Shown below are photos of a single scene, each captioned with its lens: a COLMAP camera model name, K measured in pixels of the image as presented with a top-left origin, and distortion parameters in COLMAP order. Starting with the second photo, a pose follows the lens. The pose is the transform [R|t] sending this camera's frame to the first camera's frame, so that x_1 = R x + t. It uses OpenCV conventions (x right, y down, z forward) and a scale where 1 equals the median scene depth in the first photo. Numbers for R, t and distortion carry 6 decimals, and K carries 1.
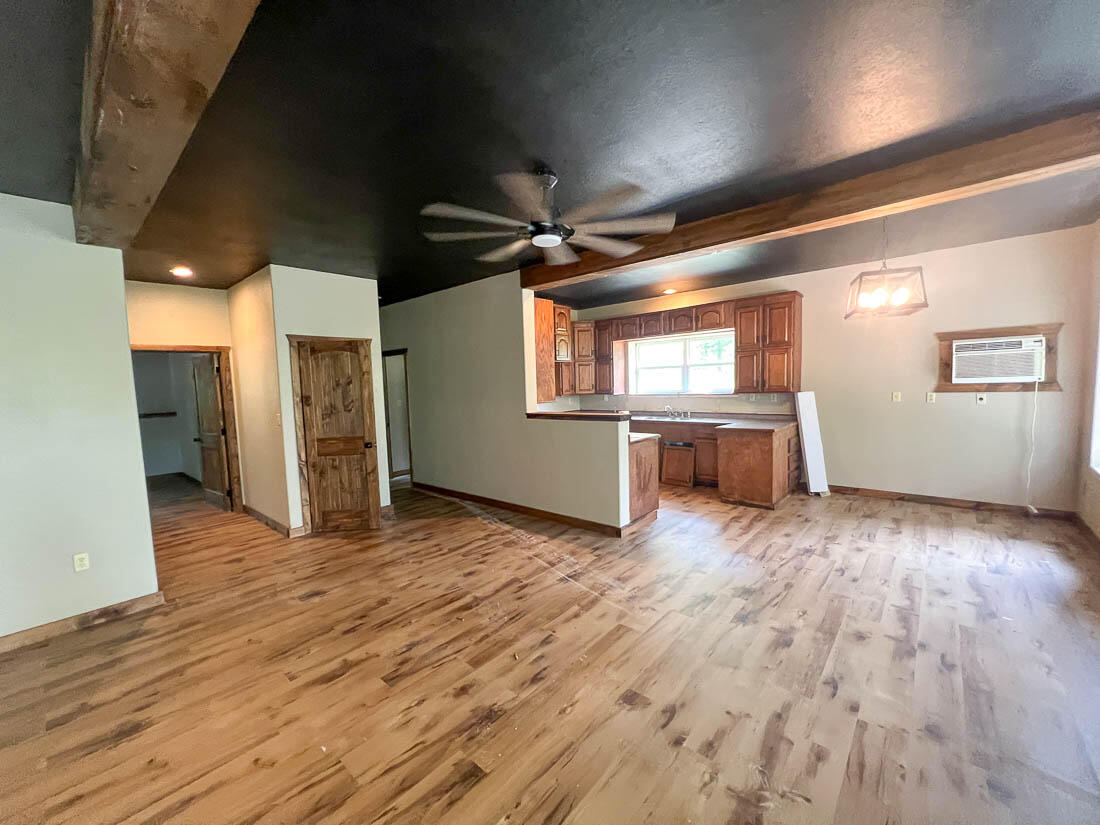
lens RADIAL K [[441.7, 0, 550.8], [0, 441.7, 408.5], [0, 0, 1]] dist [0.001154, 0.000013]
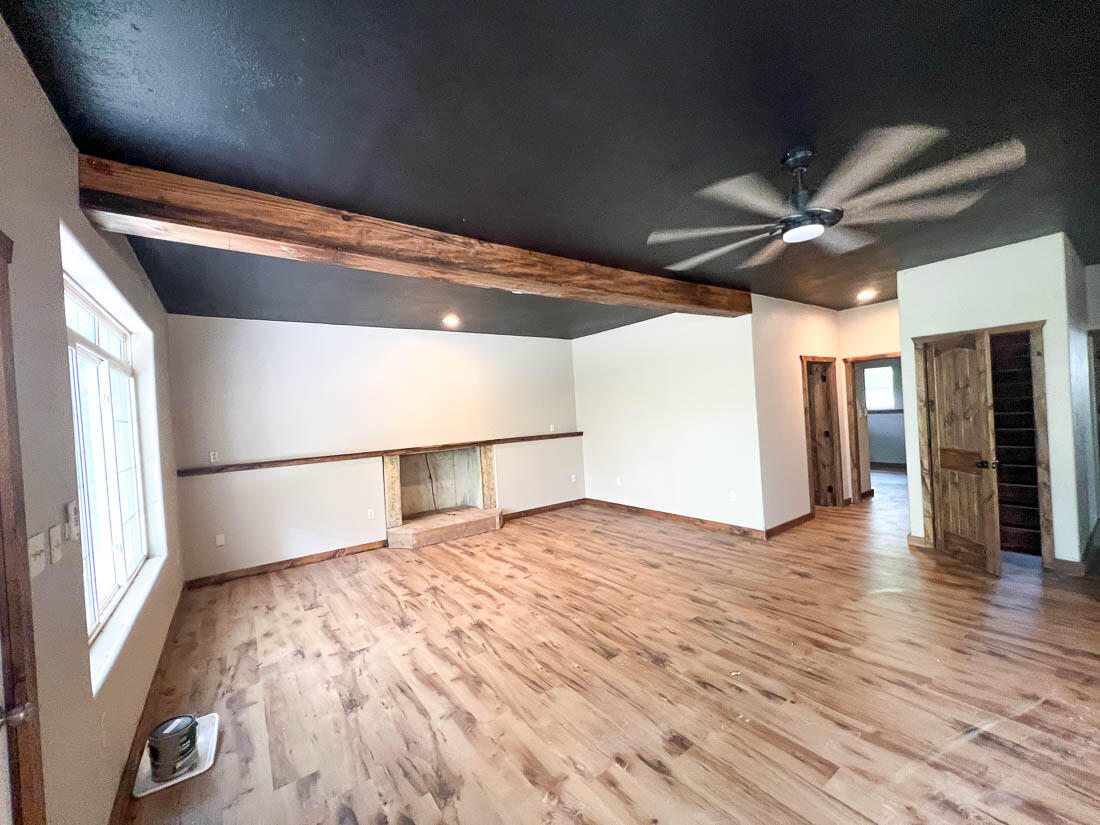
lens RADIAL K [[441.7, 0, 551.1], [0, 441.7, 417.2], [0, 0, 1]] dist [0.001154, 0.000013]
pose [[-0.216459, 0.058855, -0.974516, 0.872033], [0.003898, 0.998225, 0.059421, -0.085993], [0.976284, 0.009064, -0.216305, 0.708322]]
